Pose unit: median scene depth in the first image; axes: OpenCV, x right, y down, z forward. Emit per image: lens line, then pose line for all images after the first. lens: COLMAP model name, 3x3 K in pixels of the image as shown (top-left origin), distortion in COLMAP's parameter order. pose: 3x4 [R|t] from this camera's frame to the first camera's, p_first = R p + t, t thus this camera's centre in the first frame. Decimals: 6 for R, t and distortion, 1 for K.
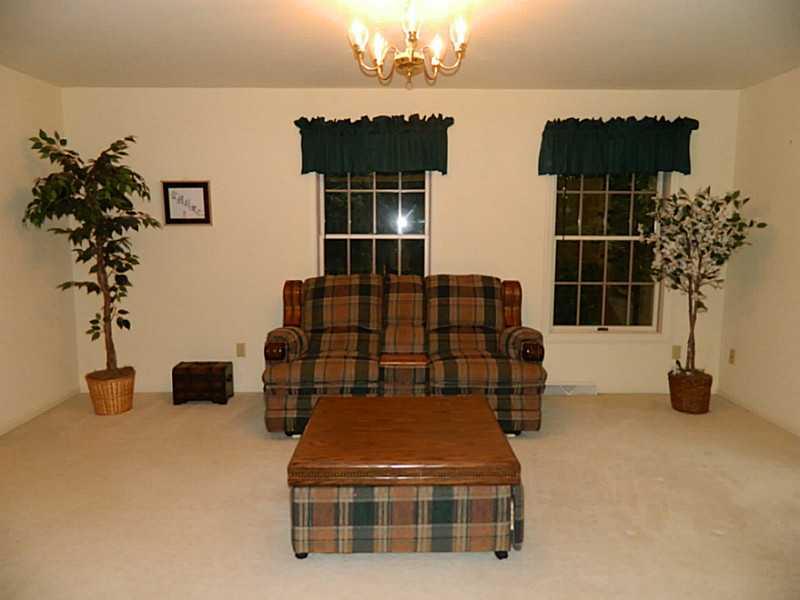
lens RADIAL K [[598.5, 0, 400.0], [0, 598.5, 300.0], [0, 0, 1]] dist [-0.003239, -0.001031]
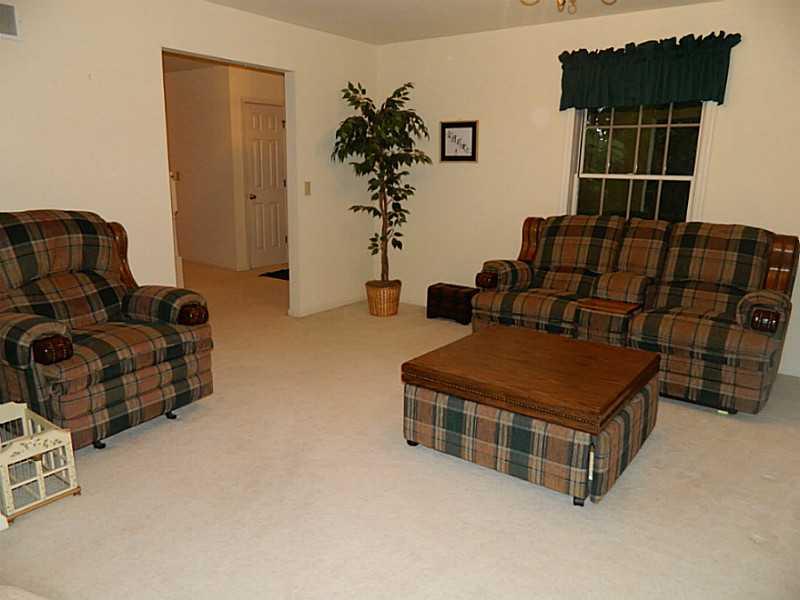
lens RADIAL K [[602.7, 0, 400.0], [0, 602.7, 300.0], [0, 0, 1]] dist [0.014546, -0.004057]
pose [[0.796334, 0.146093, -0.586949, 0.279631], [-0.092979, 0.988426, 0.119874, 0.004811], [0.597668, -0.040886, 0.800701, 0.027246]]
